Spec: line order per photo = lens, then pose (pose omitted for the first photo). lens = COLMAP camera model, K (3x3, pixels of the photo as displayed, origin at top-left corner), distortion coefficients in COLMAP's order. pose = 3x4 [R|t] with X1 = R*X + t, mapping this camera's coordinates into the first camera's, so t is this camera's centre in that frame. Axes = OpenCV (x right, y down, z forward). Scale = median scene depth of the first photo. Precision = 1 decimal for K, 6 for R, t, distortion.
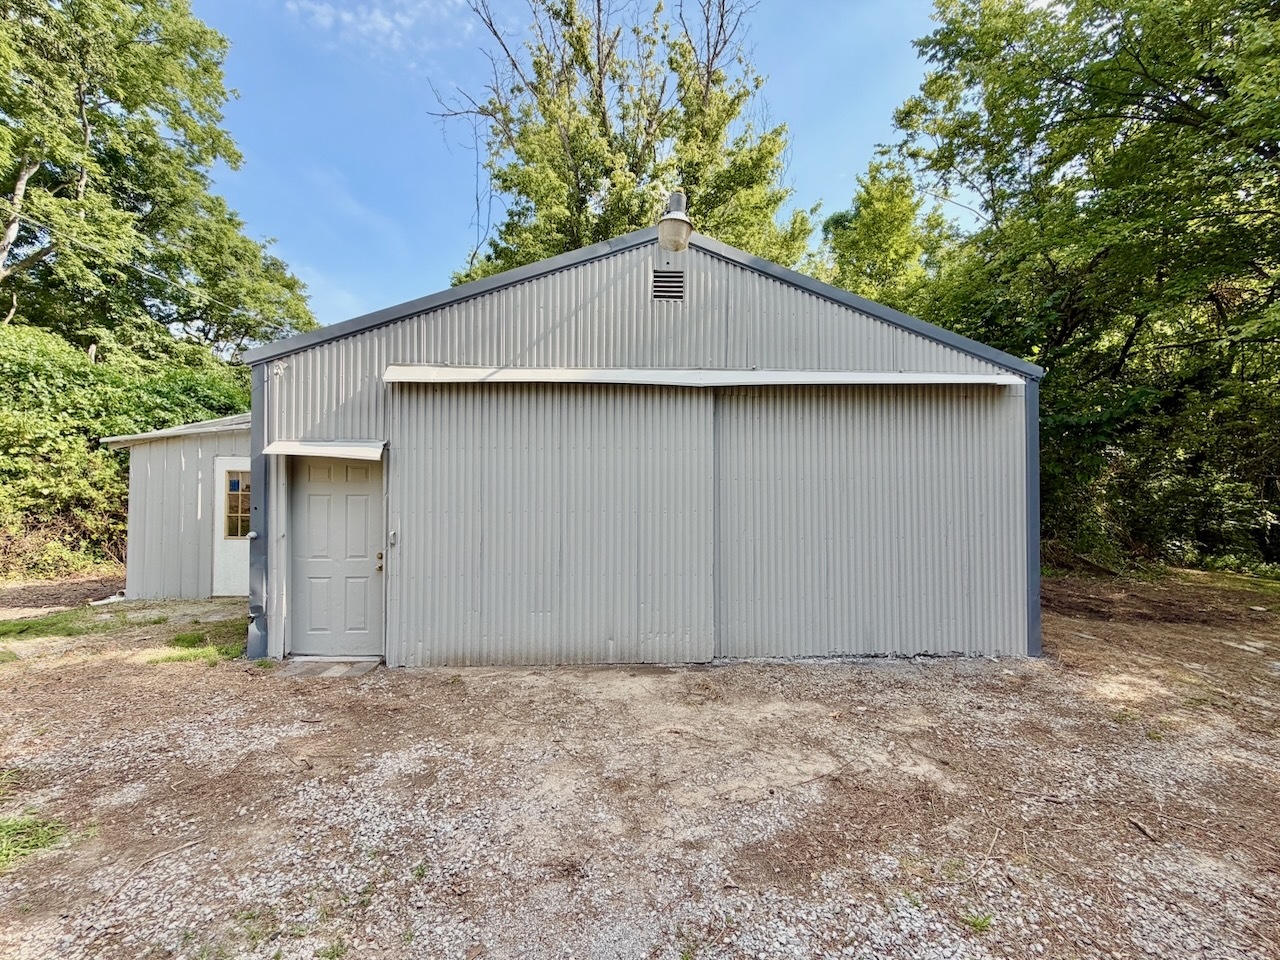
lens RADIAL K [[517.0, 0, 630.5], [0, 517.0, 481.0], [0, 0, 1]] dist [0.002488, 0.000344]
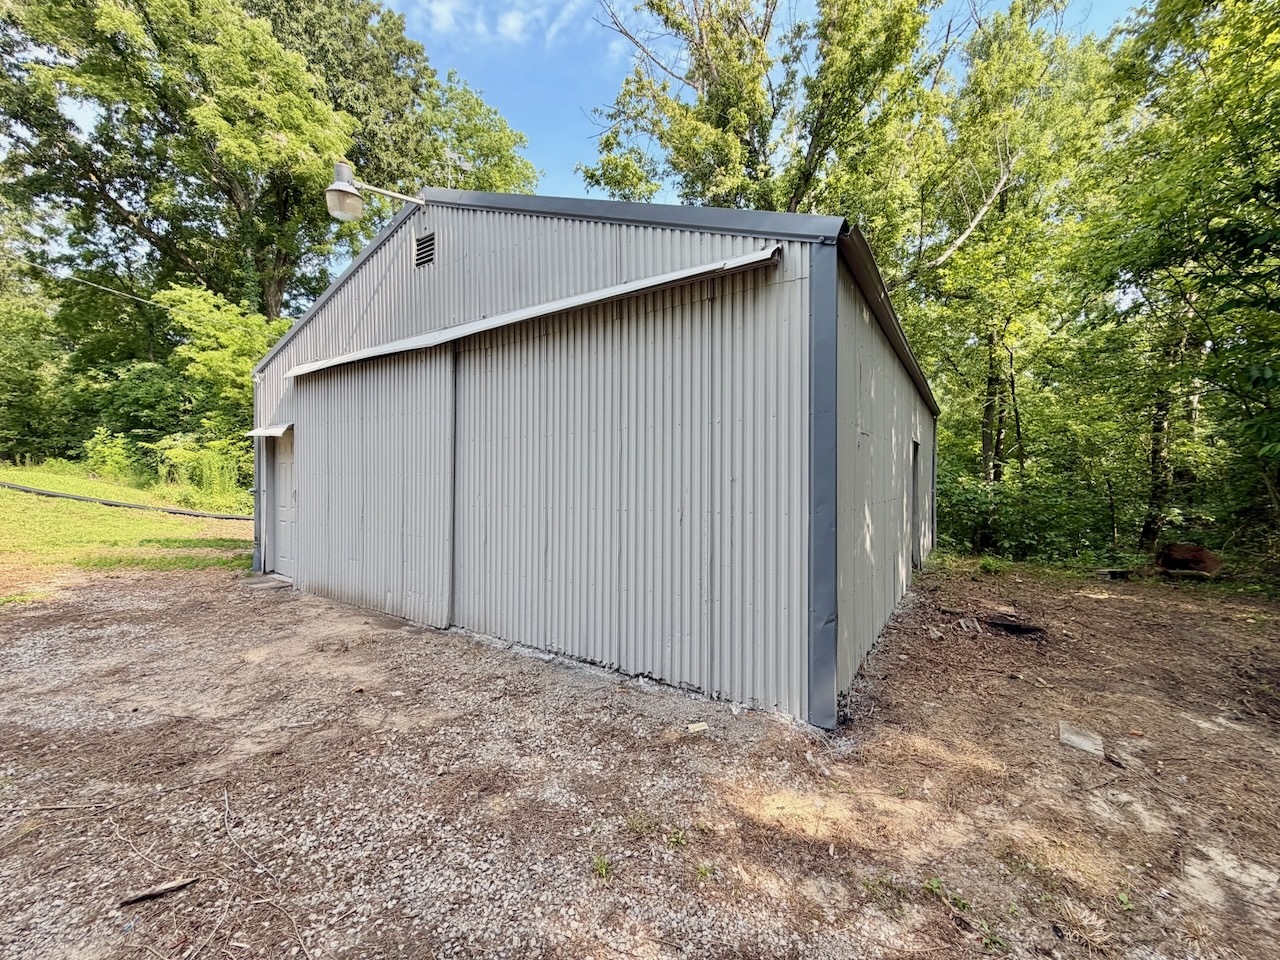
lens RADIAL K [[517.0, 0, 634.1], [0, 517.0, 479.4], [0, 0, 1]] dist [0.002488, 0.000344]
pose [[0.791020, -0.000356, -0.611791, 1.040582], [0.003903, 0.999982, 0.004465, 0.067721], [0.611778, -0.005920, 0.791007, 0.459168]]
